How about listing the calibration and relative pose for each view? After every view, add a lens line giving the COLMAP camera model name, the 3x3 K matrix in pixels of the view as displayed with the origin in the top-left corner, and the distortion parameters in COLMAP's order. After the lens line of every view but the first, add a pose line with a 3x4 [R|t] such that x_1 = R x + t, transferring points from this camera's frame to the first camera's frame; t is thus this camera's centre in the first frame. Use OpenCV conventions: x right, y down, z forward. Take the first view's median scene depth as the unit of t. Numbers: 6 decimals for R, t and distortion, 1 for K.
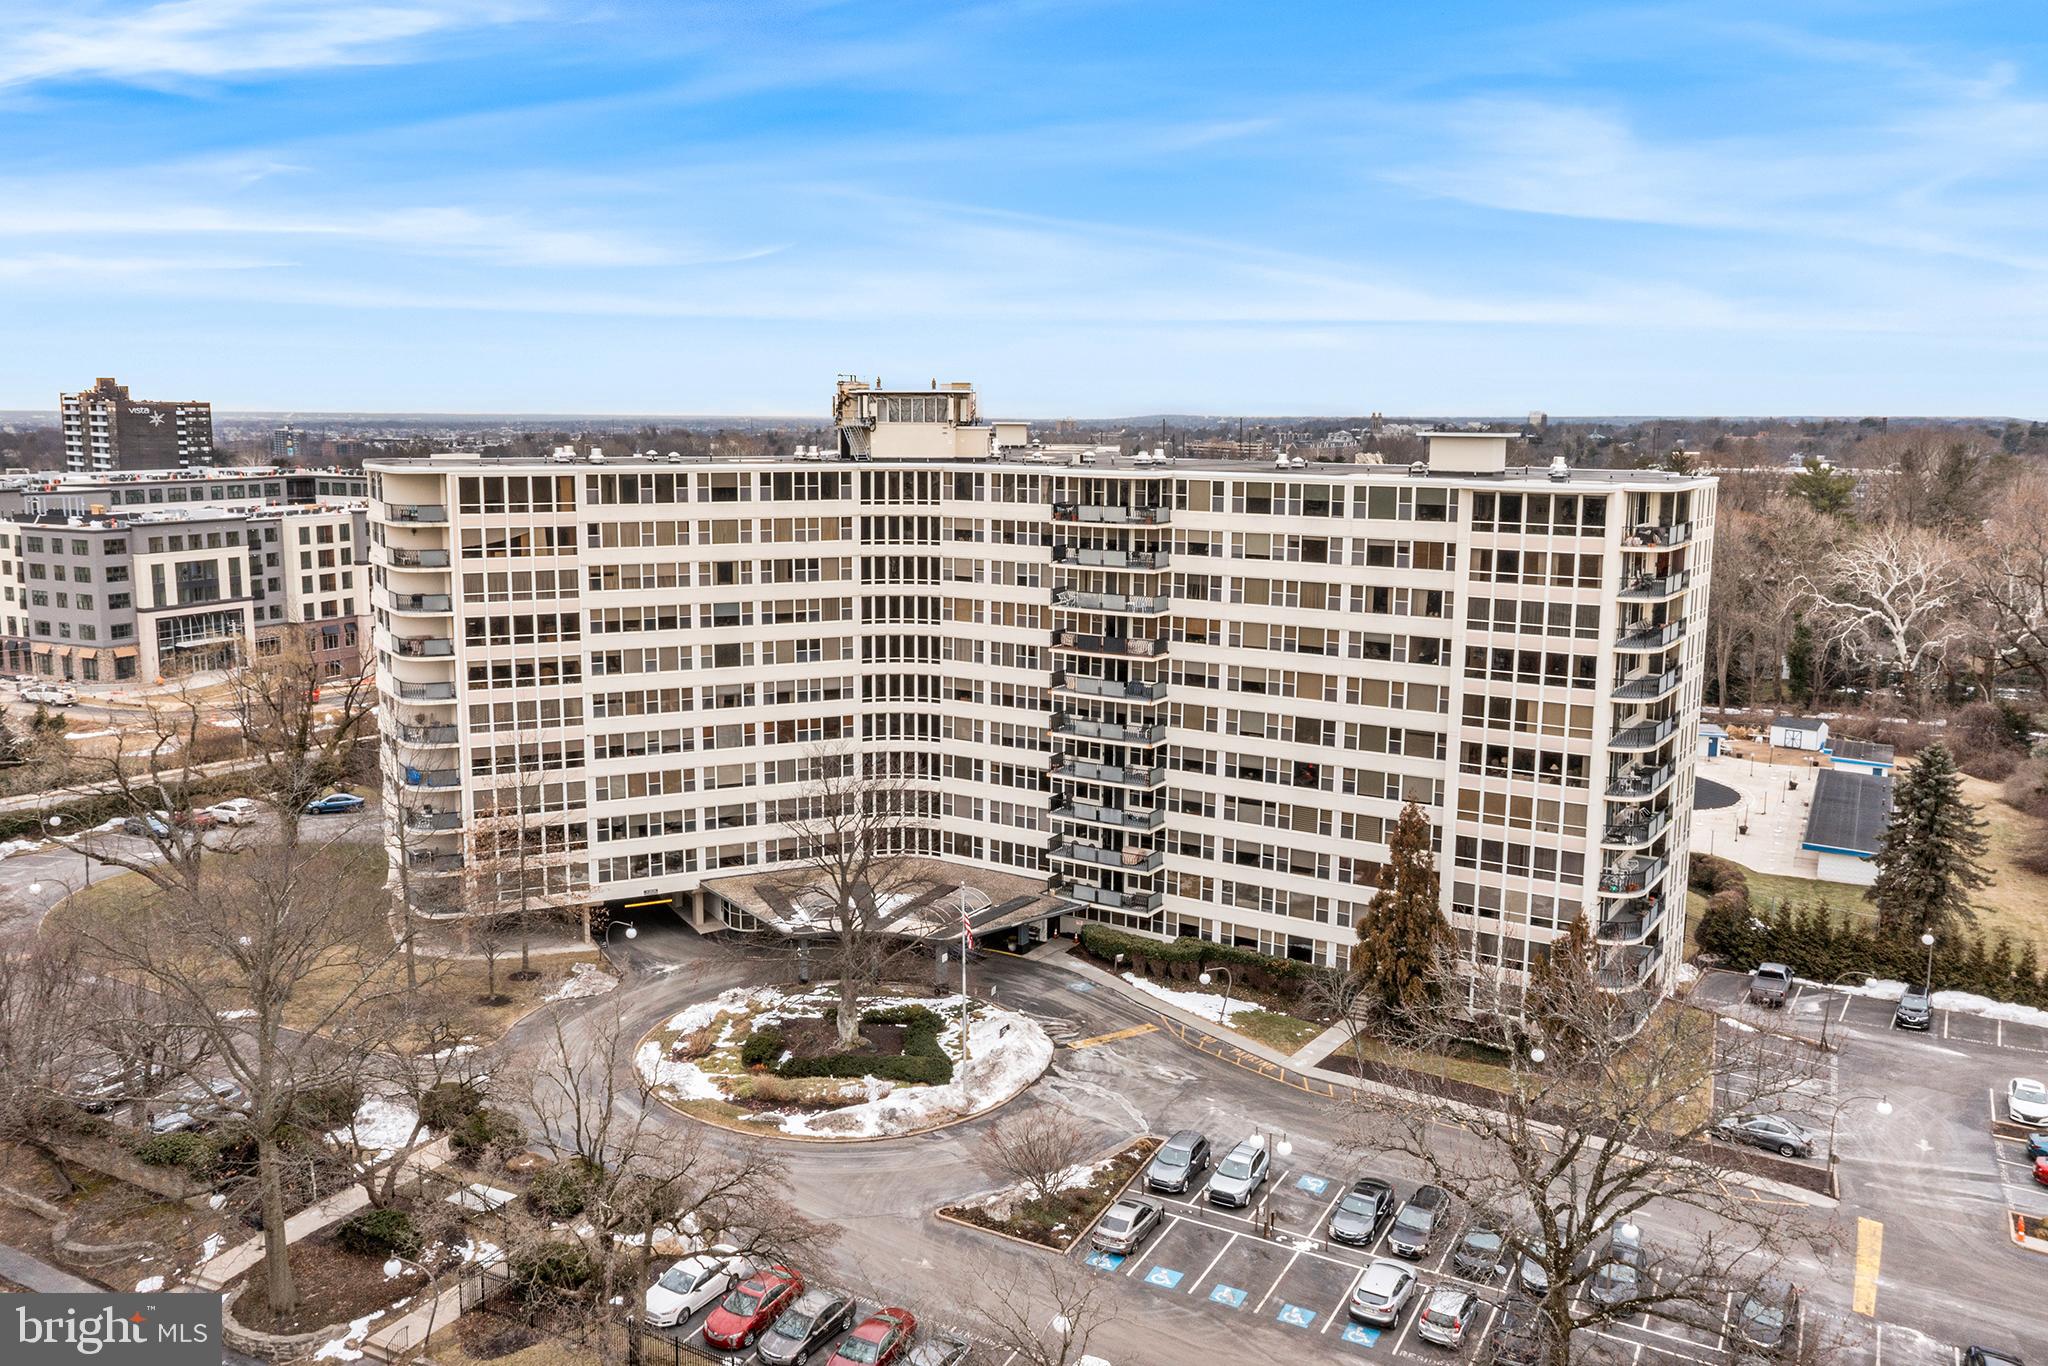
lens RADIAL K [[1622.9, 0, 1036.4], [0, 1622.9, 694.9], [0, 0, 1]] dist [-0.002594, -0.019269]
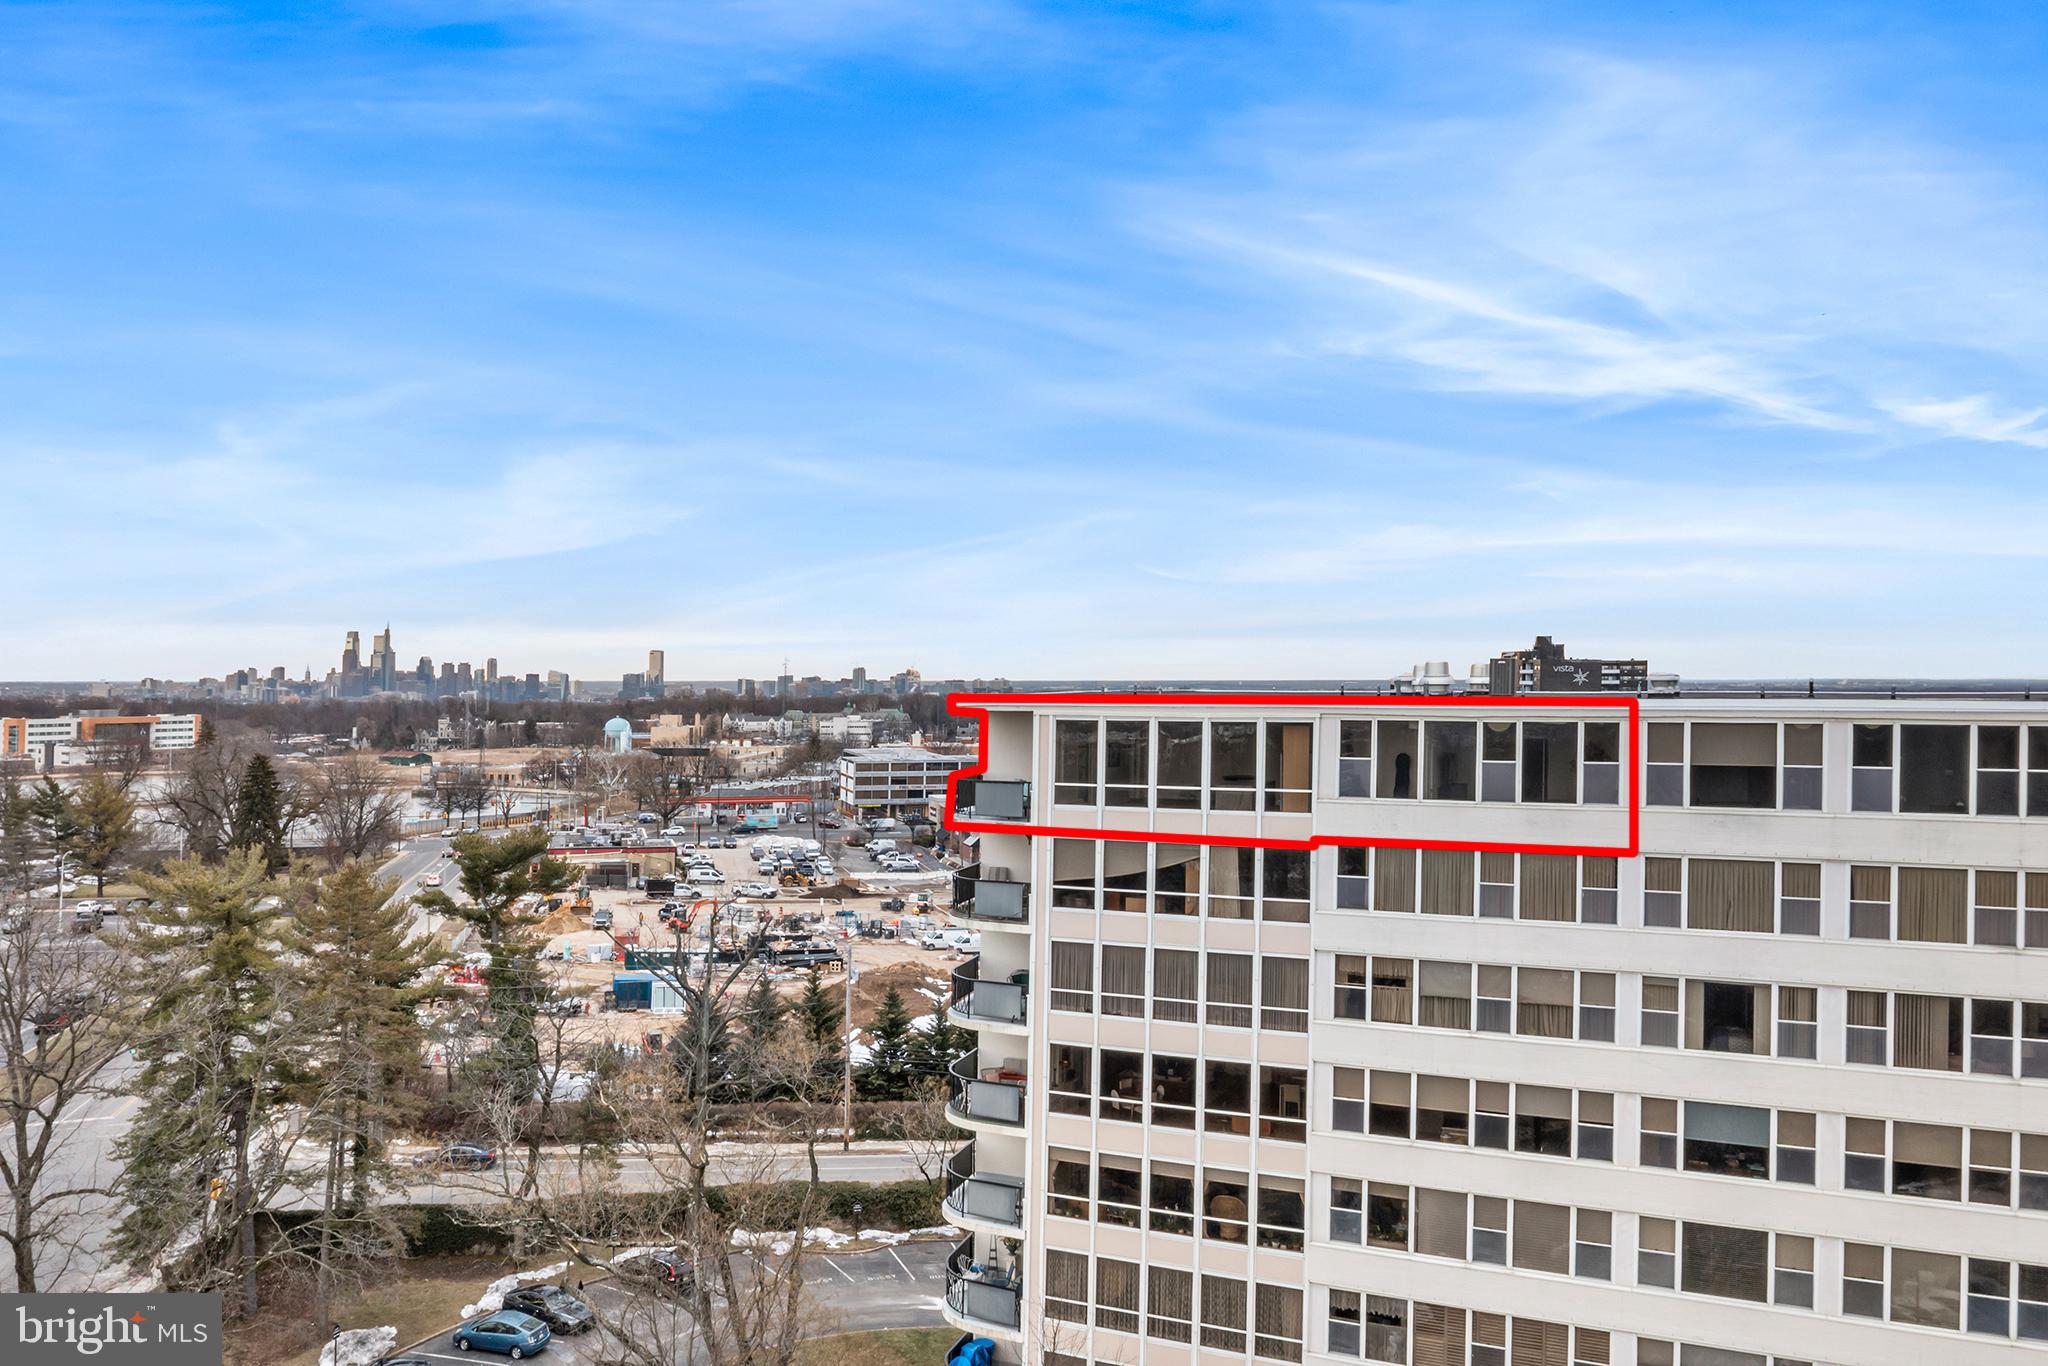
lens RADIAL K [[1622.9, 0, 1030.8], [0, 1622.9, 696.9], [0, 0, 1]] dist [-0.002594, -0.019269]
pose [[0.622025, 0.001642, -0.782996, -0.018178], [-0.129195, 0.986507, -0.100565, -0.092654], [0.772265, 0.163713, 0.613844, 0.703201]]
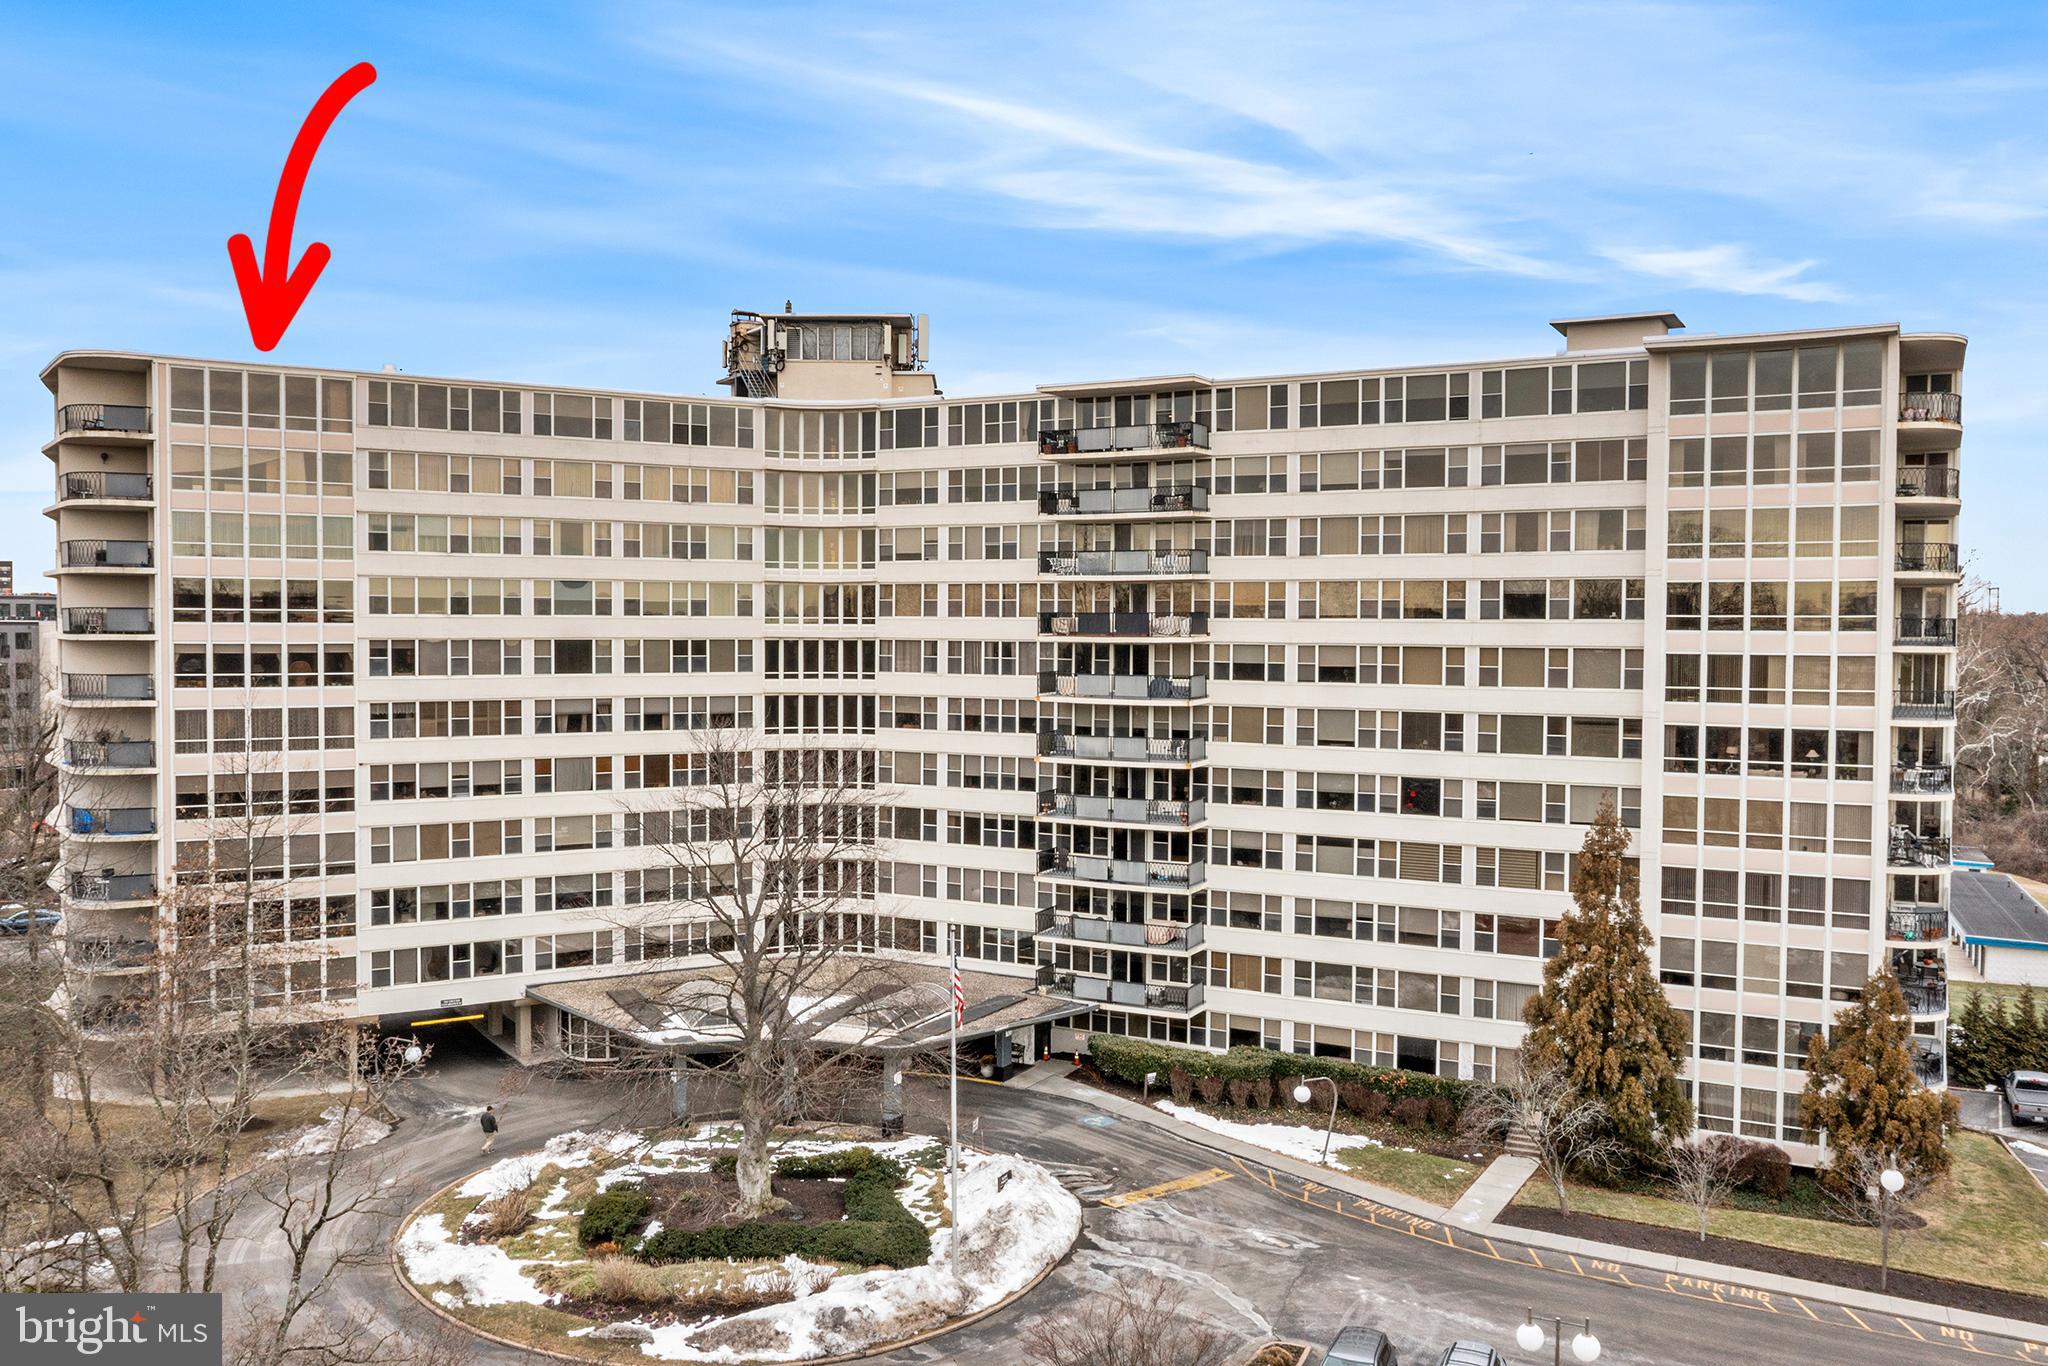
lens RADIAL K [[1622.9, 0, 1025.7], [0, 1622.9, 700.8], [0, 0, 1]] dist [-0.002594, -0.019269]
pose [[0.997232, -0.006932, 0.074030, -0.050734], [0.016290, 0.991825, -0.126559, 0.091183], [-0.072548, 0.127414, 0.989193, 0.314720]]
